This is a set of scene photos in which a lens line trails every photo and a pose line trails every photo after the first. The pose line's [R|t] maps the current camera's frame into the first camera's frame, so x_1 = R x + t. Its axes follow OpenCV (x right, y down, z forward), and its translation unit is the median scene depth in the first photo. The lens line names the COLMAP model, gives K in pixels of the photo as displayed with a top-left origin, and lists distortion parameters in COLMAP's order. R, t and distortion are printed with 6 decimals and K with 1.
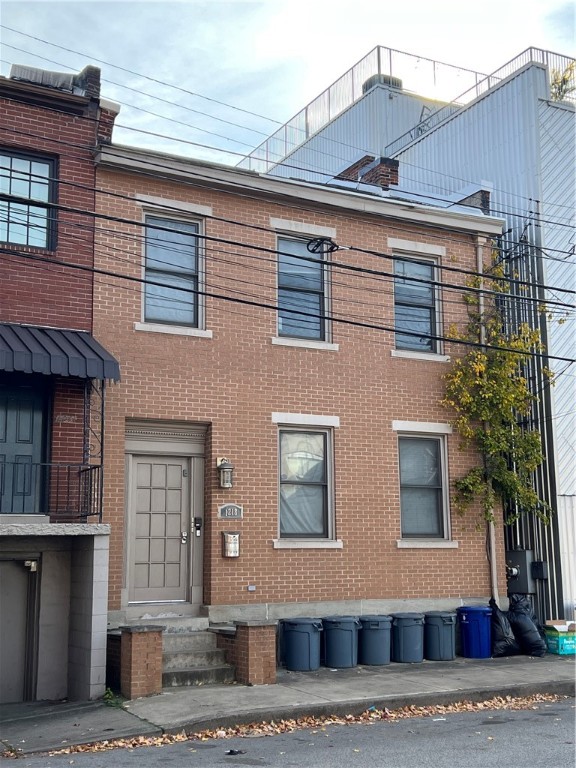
lens RADIAL K [[1013.3, 0, 320.4], [0, 1013.3, 382.3], [0, 0, 1]] dist [0.083339, -0.021085]
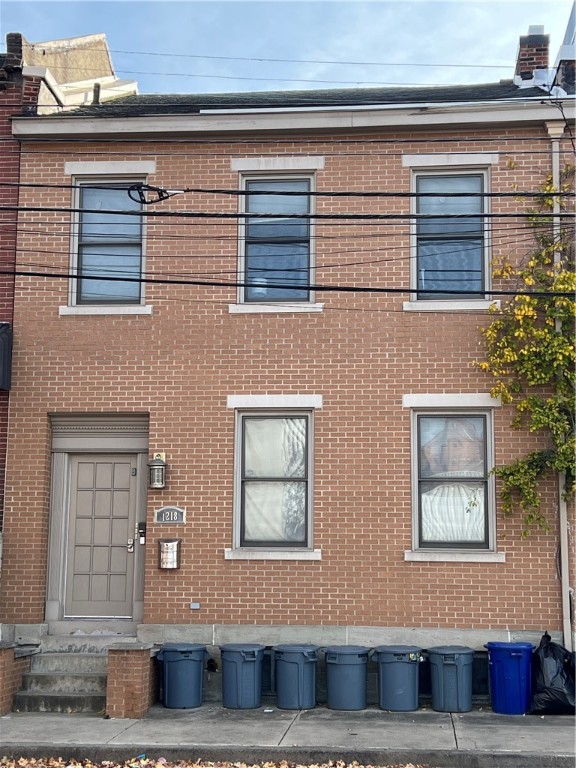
lens RADIAL K [[1224.0, 0, 300.2], [0, 1224.0, 380.3], [0, 0, 1]] dist [0.083338, -0.065509]
pose [[0.816634, -0.069019, -0.573014, 0.586854], [0.081700, 0.996650, -0.003610, 0.026227], [0.571344, -0.043867, 0.819537, 0.218986]]
